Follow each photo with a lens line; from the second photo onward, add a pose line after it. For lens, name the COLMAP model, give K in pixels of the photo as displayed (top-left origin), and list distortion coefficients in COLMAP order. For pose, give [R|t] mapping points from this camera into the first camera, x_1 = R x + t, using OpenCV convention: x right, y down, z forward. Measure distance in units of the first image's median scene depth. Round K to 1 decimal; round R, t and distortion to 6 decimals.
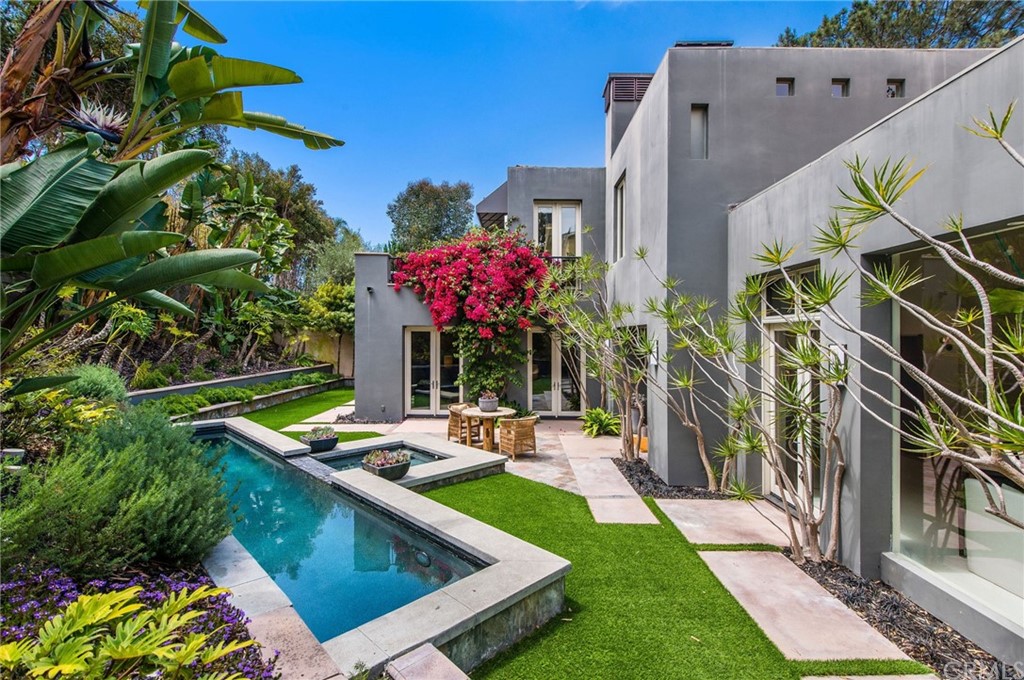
lens RADIAL K [[479.8, 0, 512.0], [0, 479.8, 340.0], [0, 0, 1]] dist [0.042411, -0.018386]
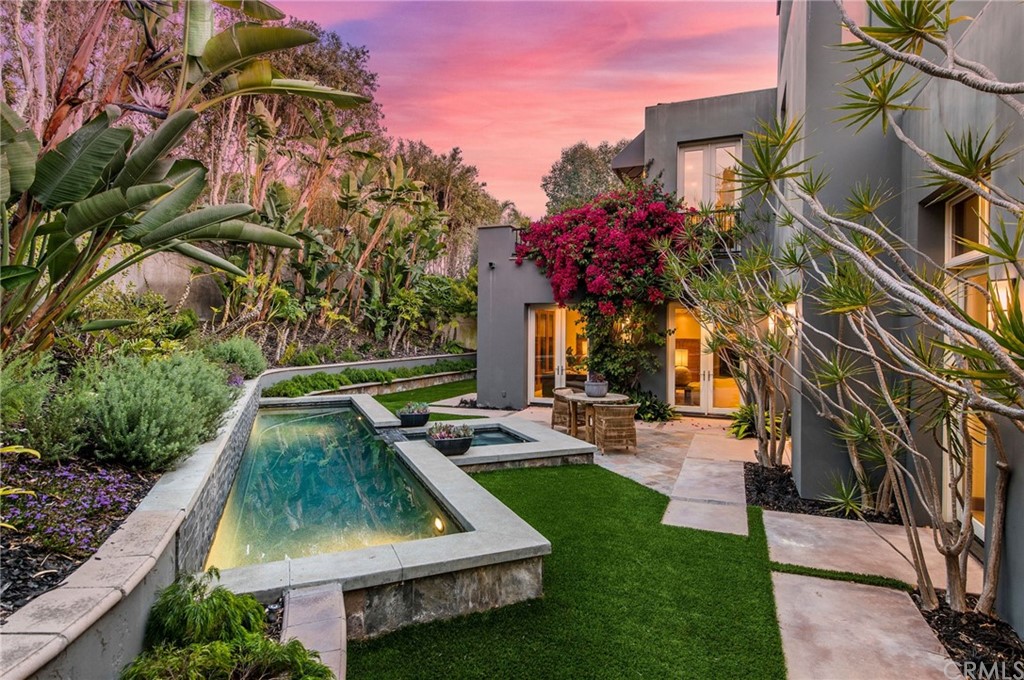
lens RADIAL K [[557.1, 0, 510.6], [0, 557.1, 332.8], [0, 0, 1]] dist [0.018240, -0.001577]
pose [[0.928608, 0.000665, -0.371062, 0.230929], [-0.003555, 0.999968, -0.007105, 0.056658], [0.371046, 0.007917, 0.928581, 0.040454]]
